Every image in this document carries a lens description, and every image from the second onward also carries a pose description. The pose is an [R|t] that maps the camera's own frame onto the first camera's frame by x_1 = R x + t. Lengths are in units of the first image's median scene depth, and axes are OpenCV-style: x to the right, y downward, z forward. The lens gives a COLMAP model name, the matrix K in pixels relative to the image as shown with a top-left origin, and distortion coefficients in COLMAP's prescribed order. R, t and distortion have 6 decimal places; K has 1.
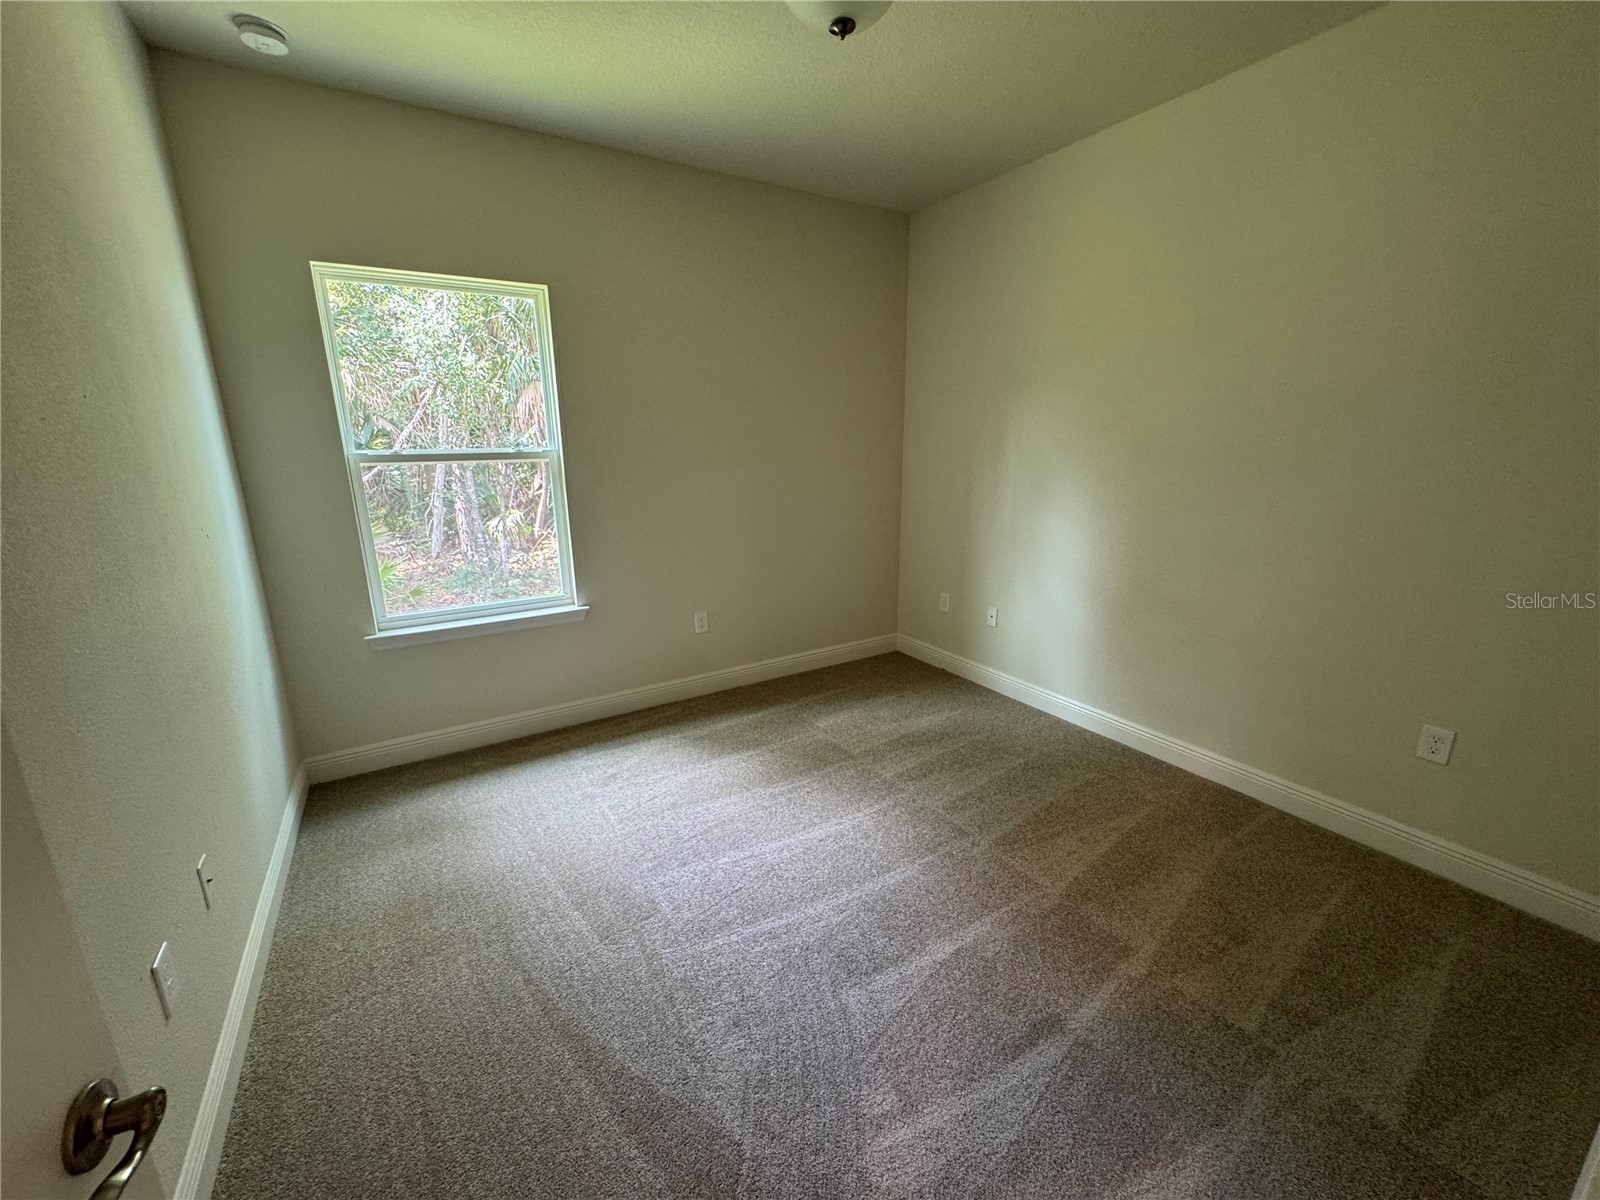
lens RADIAL K [[646.9, 0, 802.7], [0, 646.9, 596.6], [0, 0, 1]] dist [-0.006450, 0.001224]
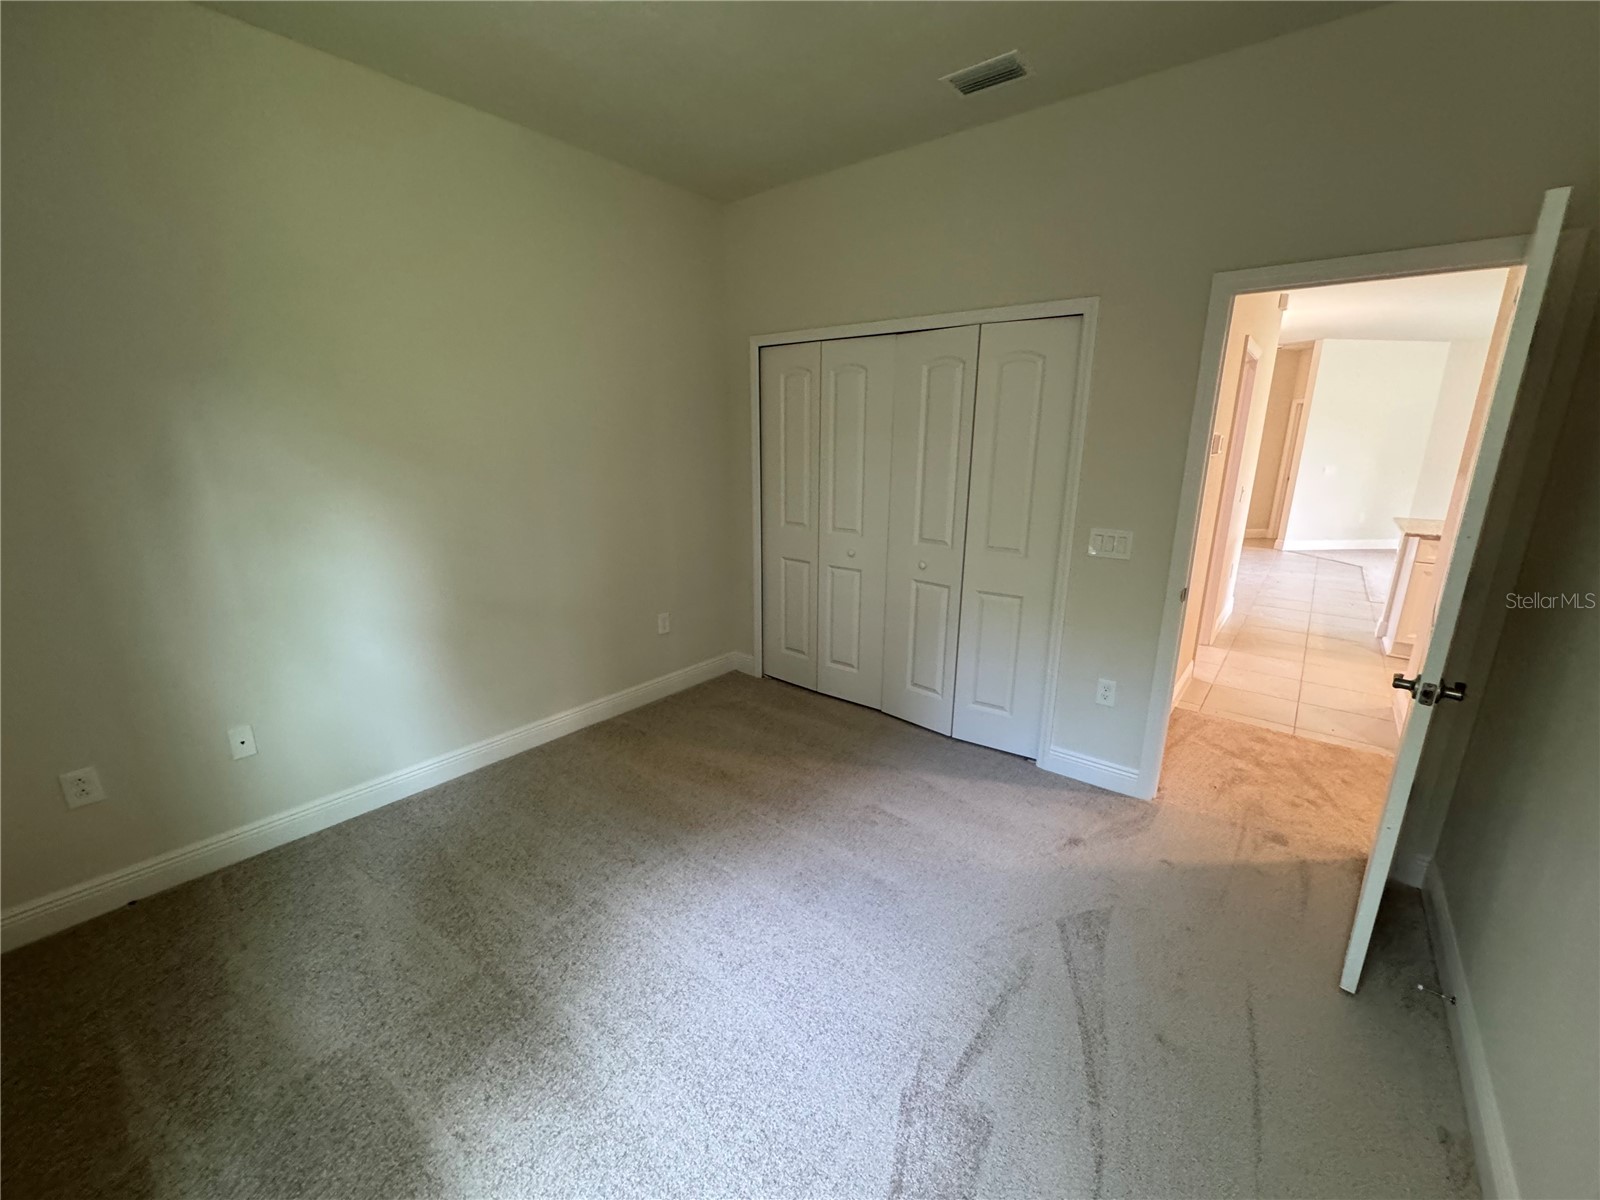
lens RADIAL K [[646.9, 0, 800.3], [0, 646.9, 594.3], [0, 0, 1]] dist [-0.006450, 0.001224]
pose [[-0.326468, -0.214949, 0.920443, -0.446005], [0.235182, 0.924702, 0.299360, -0.170207], [-0.915482, 0.314203, -0.251333, 0.691173]]
